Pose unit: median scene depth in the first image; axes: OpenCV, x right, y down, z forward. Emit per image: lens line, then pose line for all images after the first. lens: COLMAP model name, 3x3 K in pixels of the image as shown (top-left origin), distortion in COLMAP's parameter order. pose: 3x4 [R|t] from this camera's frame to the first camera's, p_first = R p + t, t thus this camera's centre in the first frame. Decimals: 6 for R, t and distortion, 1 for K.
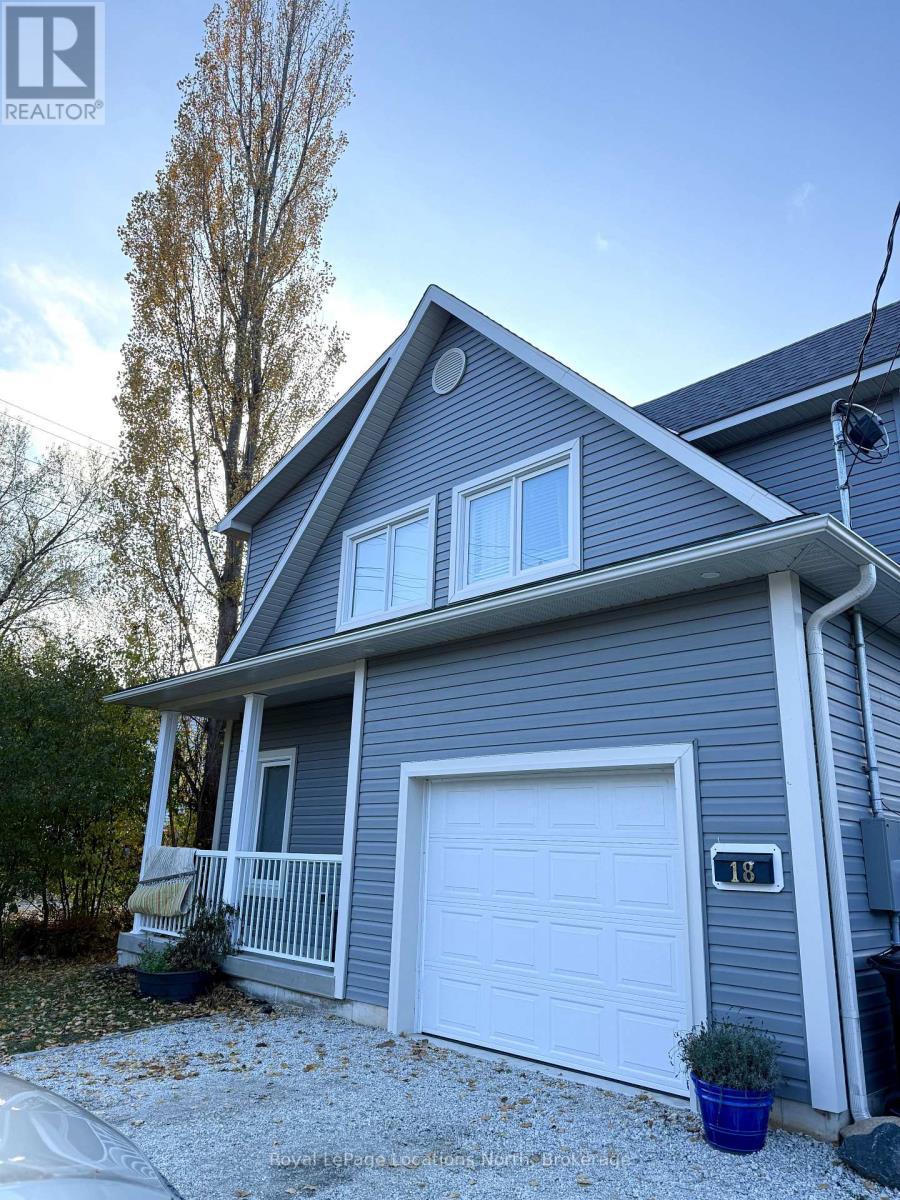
lens RADIAL K [[802.0, 0, 450.0], [0, 802.0, 600.0], [0, 0, 1]] dist [0.110039, -0.103999]
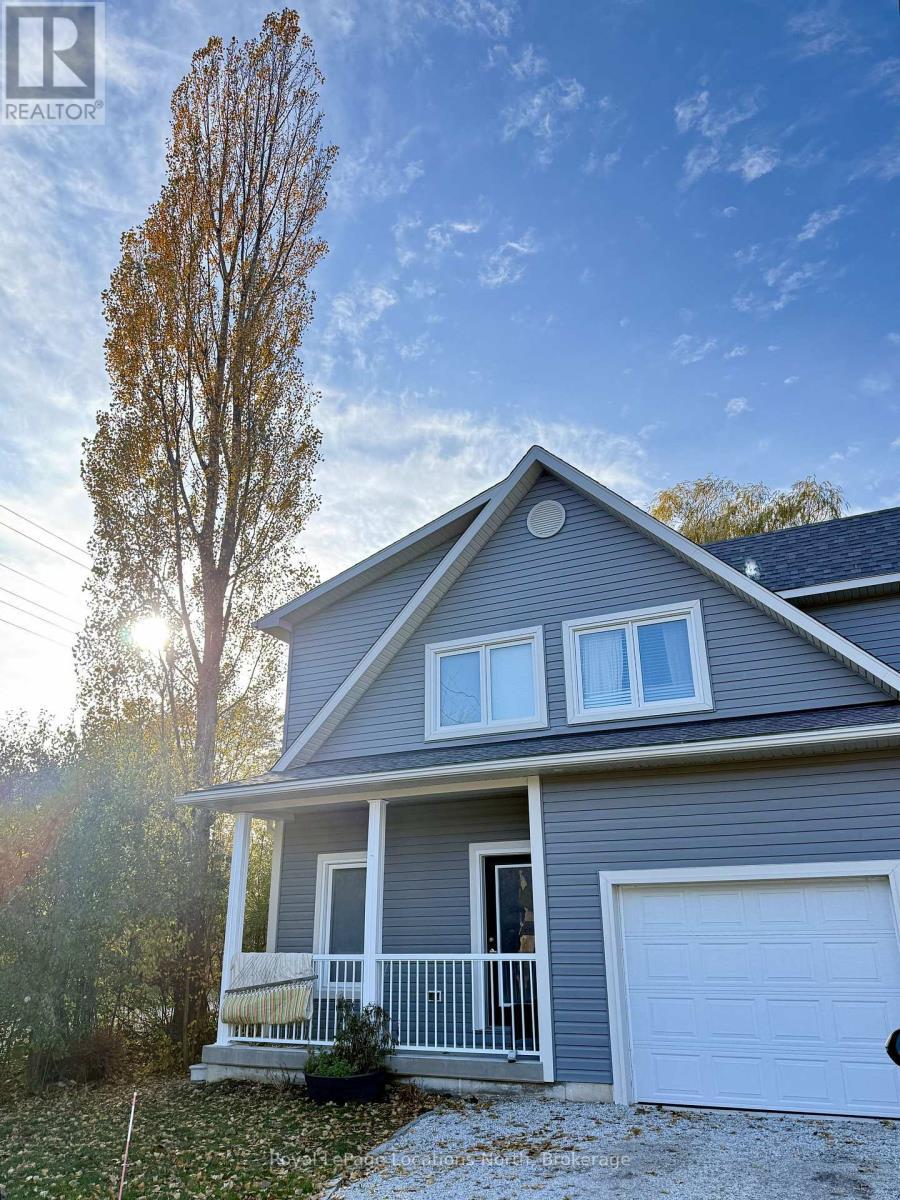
lens RADIAL K [[850.0, 0, 450.0], [0, 850.0, 600.0], [0, 0, 1]] dist [0.106604, -0.132449]
pose [[0.942894, 0.084941, 0.322080, -0.642130], [-0.060330, 0.994496, -0.085659, -0.065021], [-0.327584, 0.061336, 0.942829, -0.127518]]
